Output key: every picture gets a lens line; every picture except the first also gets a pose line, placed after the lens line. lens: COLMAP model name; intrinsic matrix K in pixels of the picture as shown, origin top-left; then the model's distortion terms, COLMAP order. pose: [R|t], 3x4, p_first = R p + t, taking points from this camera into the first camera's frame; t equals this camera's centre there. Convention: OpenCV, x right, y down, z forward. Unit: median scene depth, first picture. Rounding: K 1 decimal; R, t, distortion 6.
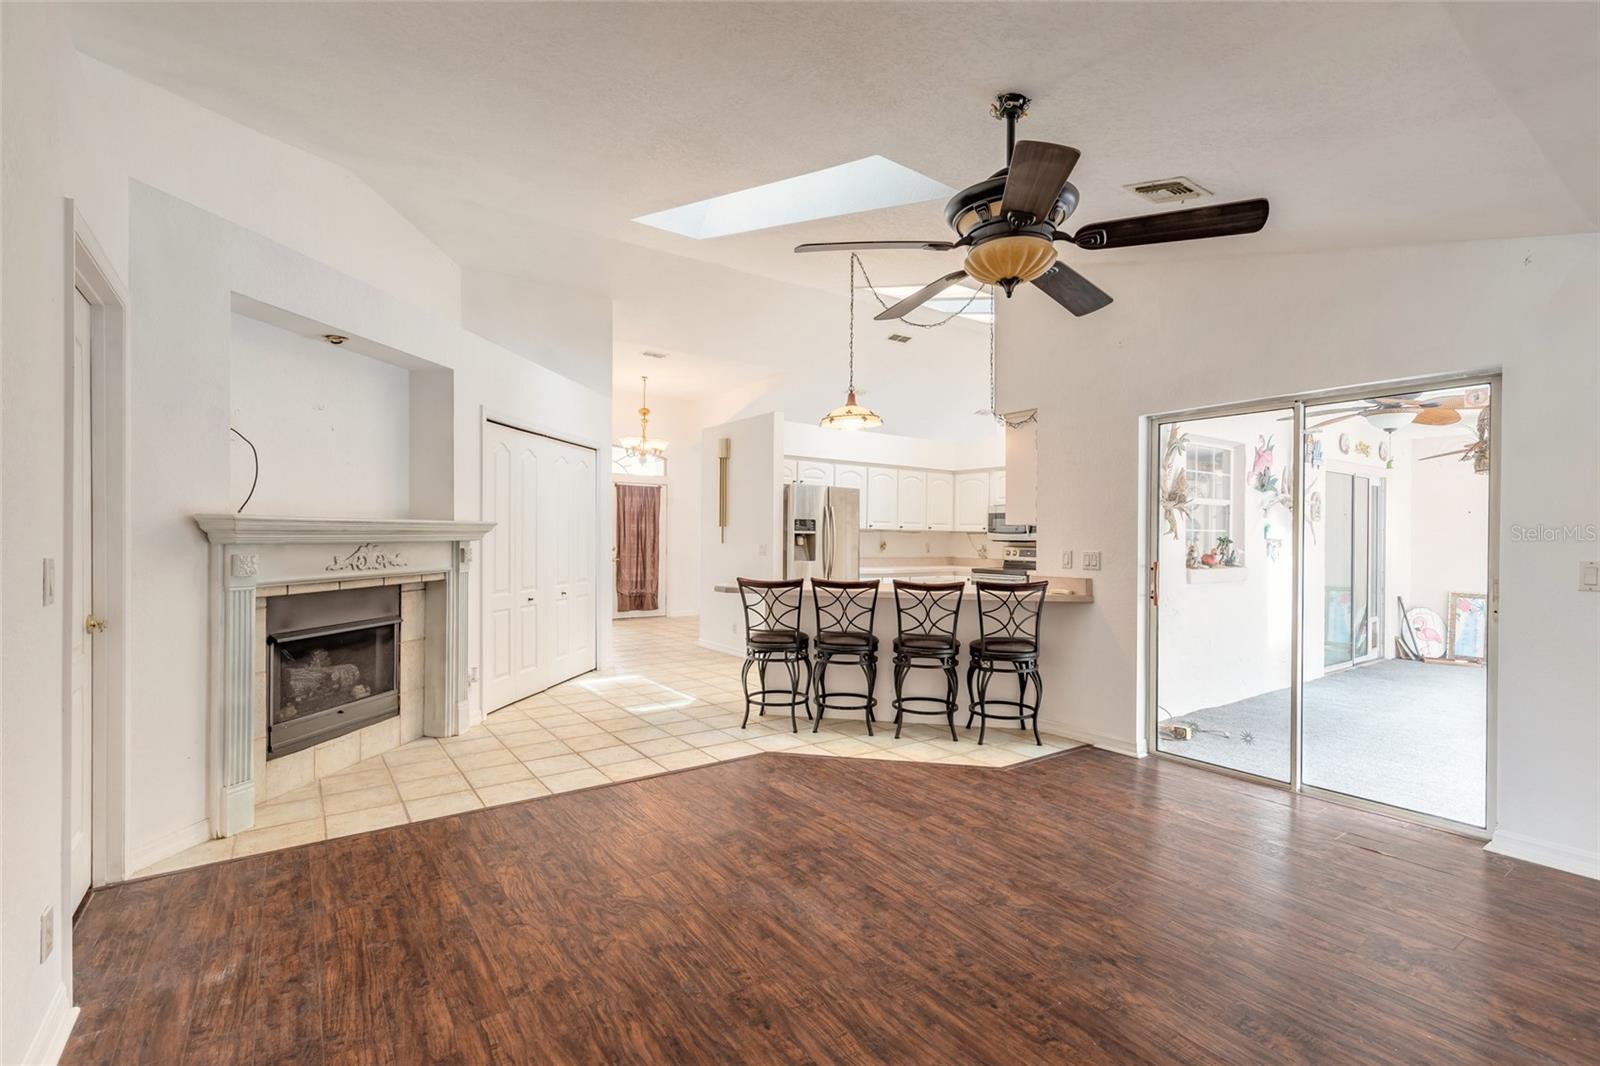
lens RADIAL K [[726.4, 0, 798.2], [0, 726.4, 538.0], [0, 0, 1]] dist [0.008917, -0.001641]
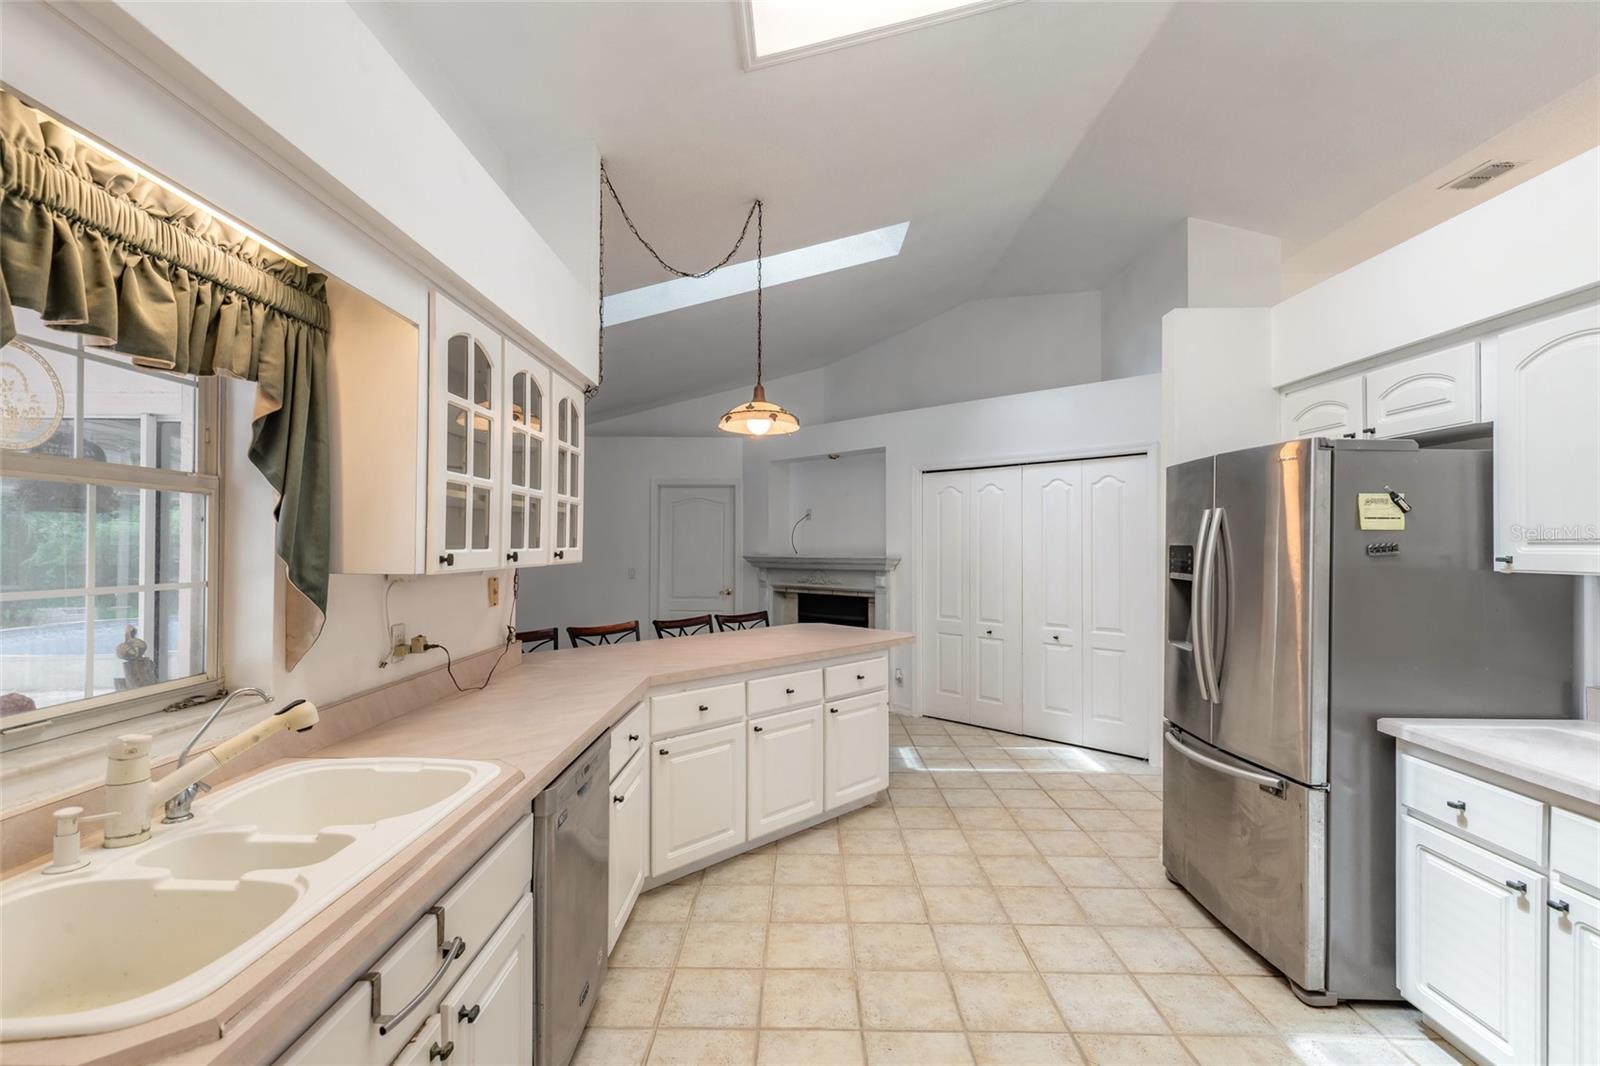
lens RADIAL K [[726.4, 0, 799.0], [0, 726.4, 540.4], [0, 0, 1]] dist [0.008917, -0.001641]
pose [[-0.582385, -0.015170, -0.812772, 0.703650], [-0.008250, 0.999885, -0.012751, -0.032672], [0.812871, -0.000720, -0.582443, 1.587227]]
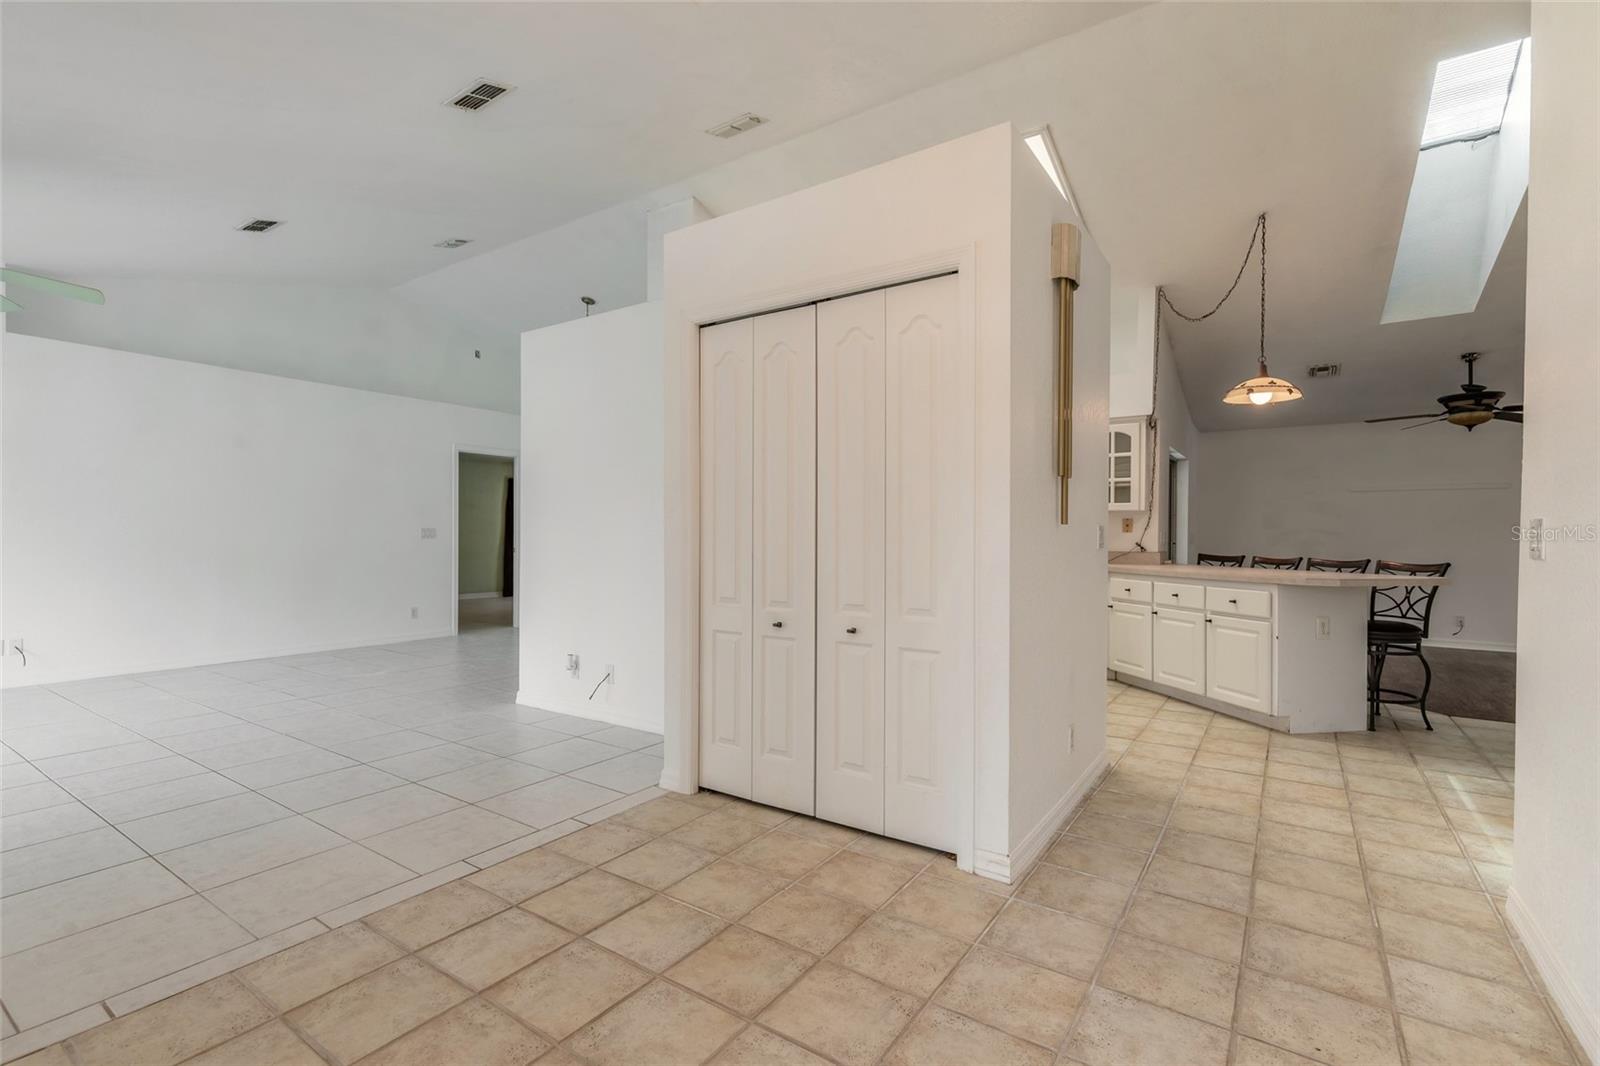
lens RADIAL K [[726.4, 0, 786.1], [0, 726.4, 541.0], [0, 0, 1]] dist [0.008917, -0.001641]
pose [[-0.341660, -0.017482, 0.939661, -0.639025], [-0.010654, 0.999835, 0.014727, 0.019890], [-0.939763, -0.004980, -0.341789, 2.033559]]
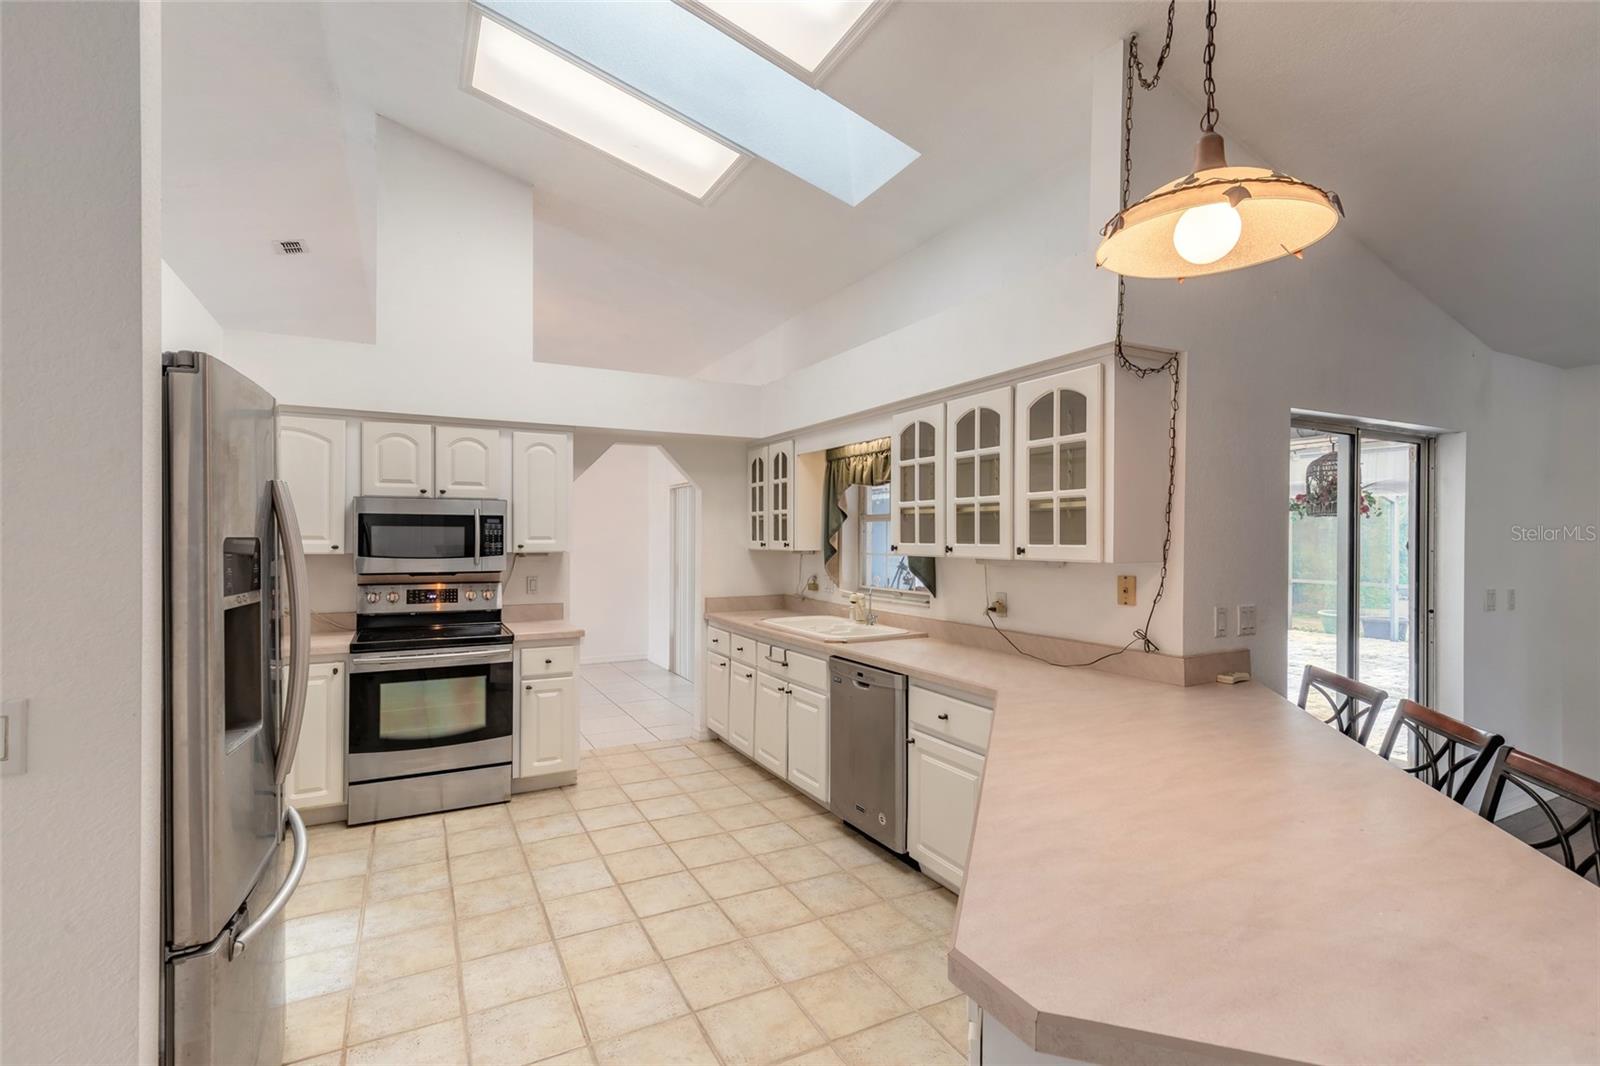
lens RADIAL K [[726.4, 0, 791.8], [0, 726.4, 532.2], [0, 0, 1]] dist [0.008917, -0.001641]
pose [[0.132535, -0.002733, 0.991175, -0.258051], [-0.001702, 0.999994, 0.002985, -0.043265], [-0.991177, -0.002083, 0.132530, 1.220631]]
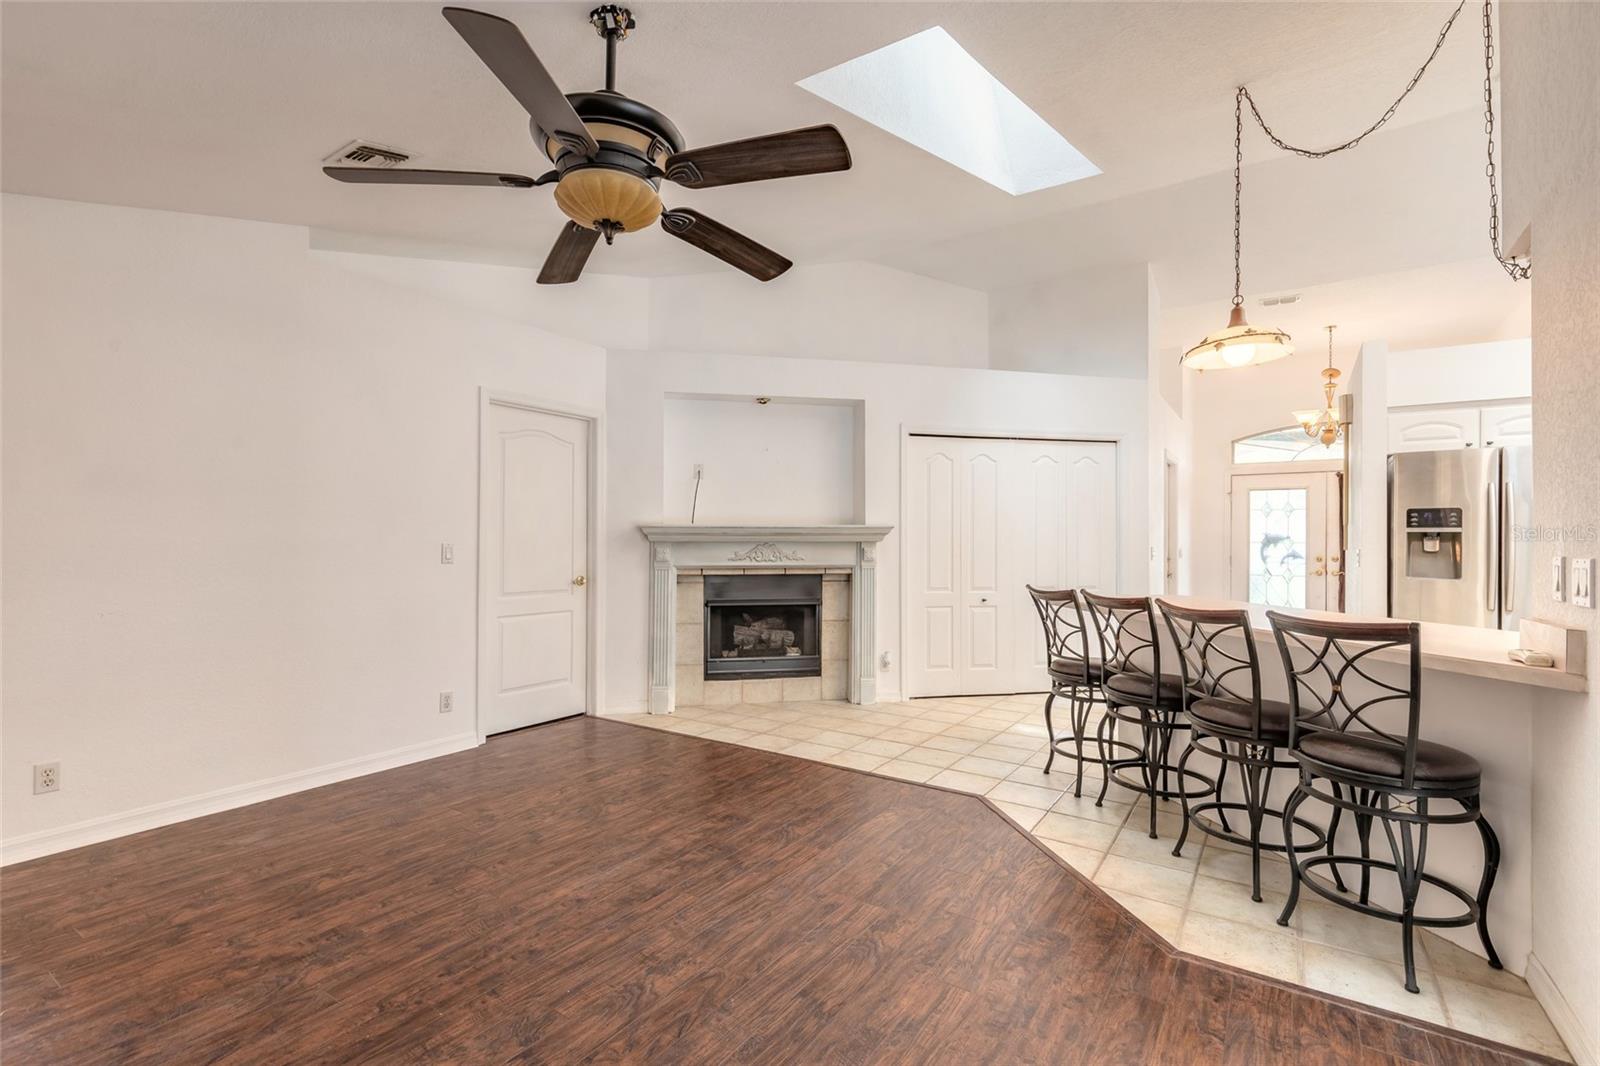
lens RADIAL K [[726.4, 0, 791.0], [0, 726.4, 537.1], [0, 0, 1]] dist [0.008917, -0.001641]
pose [[0.347223, -0.012373, -0.937701, 0.577847], [-0.005044, 0.999874, -0.015061, 0.013924], [0.937769, 0.009959, 0.347117, 0.448146]]
